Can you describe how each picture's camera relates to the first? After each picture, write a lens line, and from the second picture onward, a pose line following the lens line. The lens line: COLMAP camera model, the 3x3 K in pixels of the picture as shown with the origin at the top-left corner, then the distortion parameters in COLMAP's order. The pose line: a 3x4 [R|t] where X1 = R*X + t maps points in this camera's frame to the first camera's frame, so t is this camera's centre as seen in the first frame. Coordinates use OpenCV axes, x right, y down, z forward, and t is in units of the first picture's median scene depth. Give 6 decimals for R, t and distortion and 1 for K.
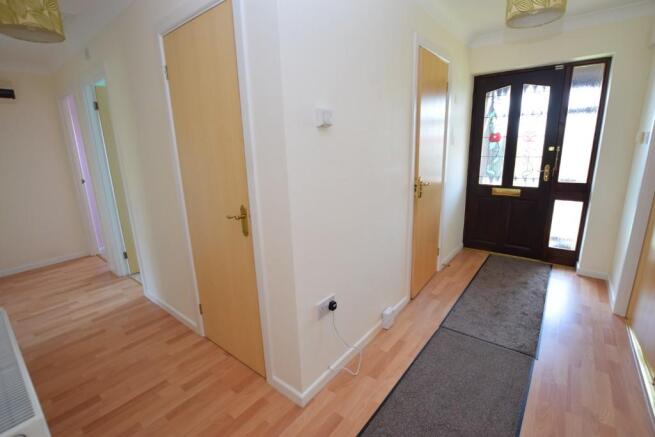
lens RADIAL K [[323.8, 0, 327.5], [0, 323.8, 218.5], [0, 0, 1]] dist [-0.004049, -0.001044]
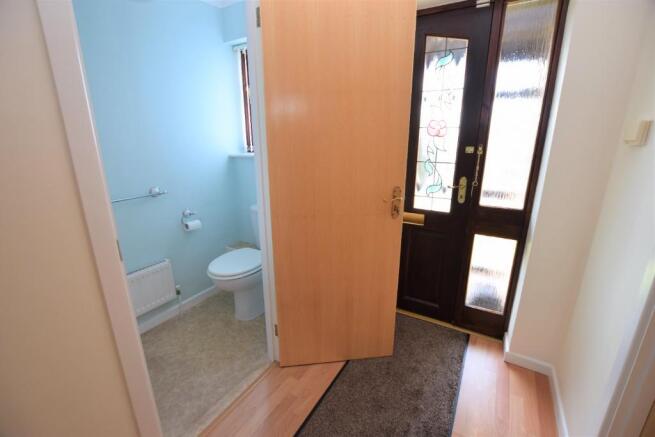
lens RADIAL K [[293.2, 0, 327.5], [0, 293.2, 218.5], [0, 0, 1]] dist [-0.014218, 0.000198]
pose [[0.993216, -0.003524, 0.116229, 0.363441], [-0.000620, 0.999366, 0.035602, -0.107121], [-0.116281, -0.035432, 0.992584, 0.484598]]
